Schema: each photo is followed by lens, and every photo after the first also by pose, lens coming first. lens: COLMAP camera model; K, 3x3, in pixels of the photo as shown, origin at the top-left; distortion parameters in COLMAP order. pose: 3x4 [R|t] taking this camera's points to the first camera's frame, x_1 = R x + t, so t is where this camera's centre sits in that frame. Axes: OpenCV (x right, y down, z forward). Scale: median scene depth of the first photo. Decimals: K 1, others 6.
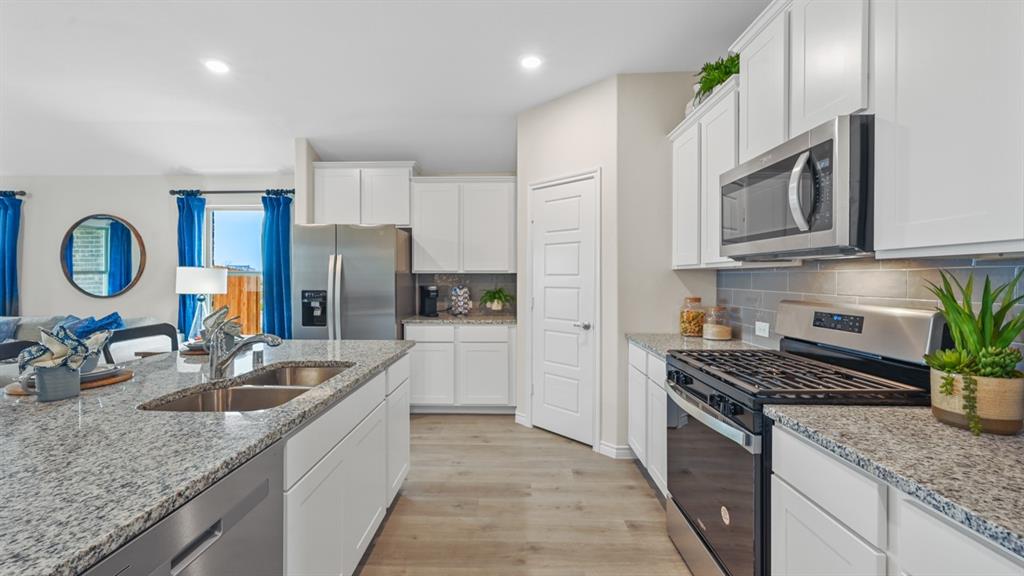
lens RADIAL K [[410.4, 0, 505.1], [0, 410.4, 279.7], [0, 0, 1]] dist [0.006085, 0.000471]
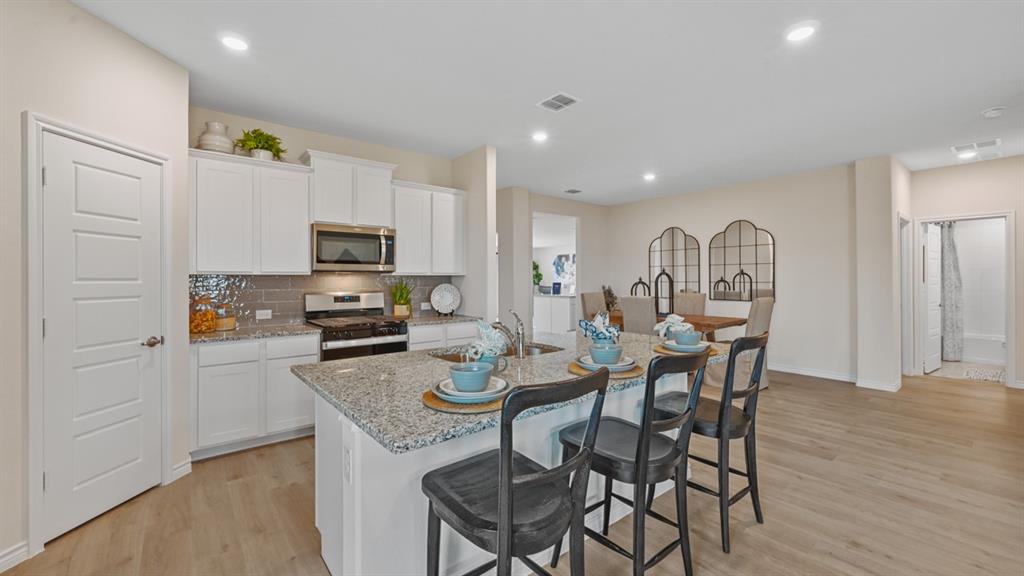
lens RADIAL K [[410.4, 0, 506.0], [0, 410.4, 277.1], [0, 0, 1]] dist [0.006085, 0.000471]
pose [[-0.649449, 0.004643, 0.760391, -0.860309], [0.007544, 0.999971, 0.000338, -0.011234], [-0.760368, 0.005956, -0.649465, 0.972218]]
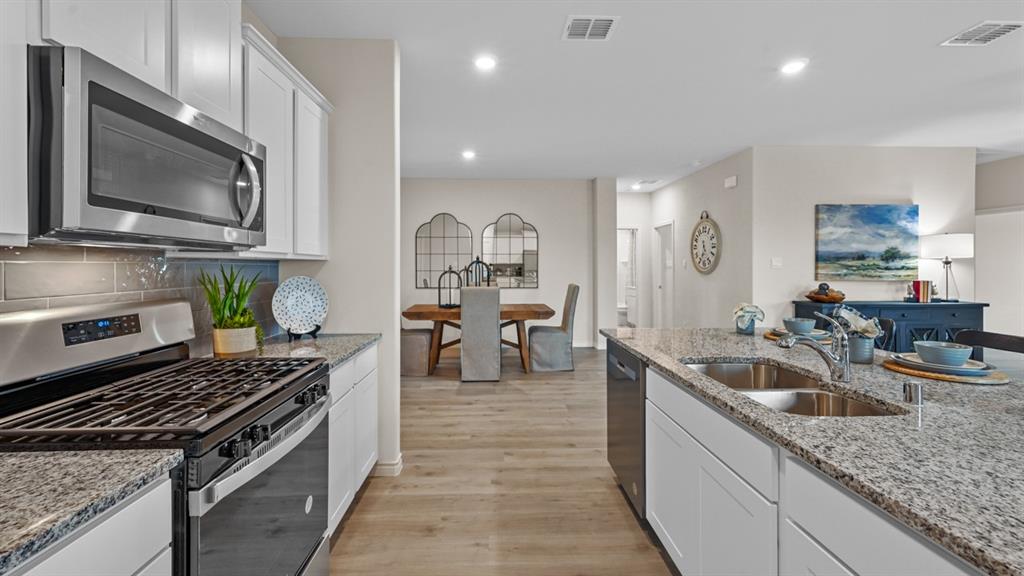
lens RADIAL K [[410.4, 0, 518.8], [0, 410.4, 266.0], [0, 0, 1]] dist [0.006085, 0.000471]
pose [[-0.997853, 0.000115, -0.065501, 0.018902], [-0.000056, 0.999997, 0.002603, -0.008829], [0.065501, 0.002601, -0.997849, 0.956022]]
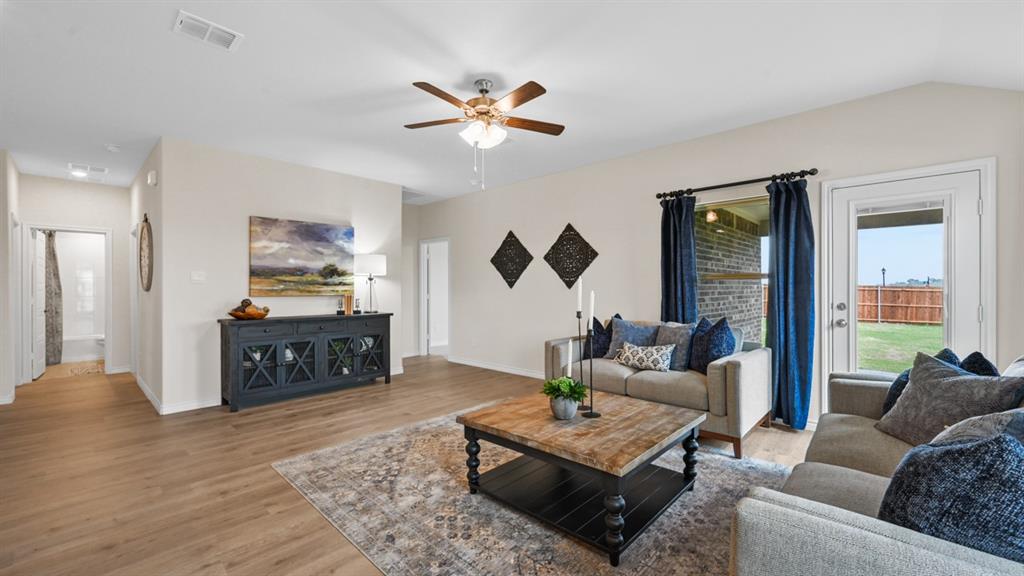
lens RADIAL K [[410.4, 0, 502.9], [0, 410.4, 286.0], [0, 0, 1]] dist [0.006085, 0.000471]
pose [[-0.672508, -0.003183, -0.740083, -0.716127], [-0.003036, 0.999994, -0.001542, 0.012195], [0.740083, 0.001210, -0.672514, 1.128627]]
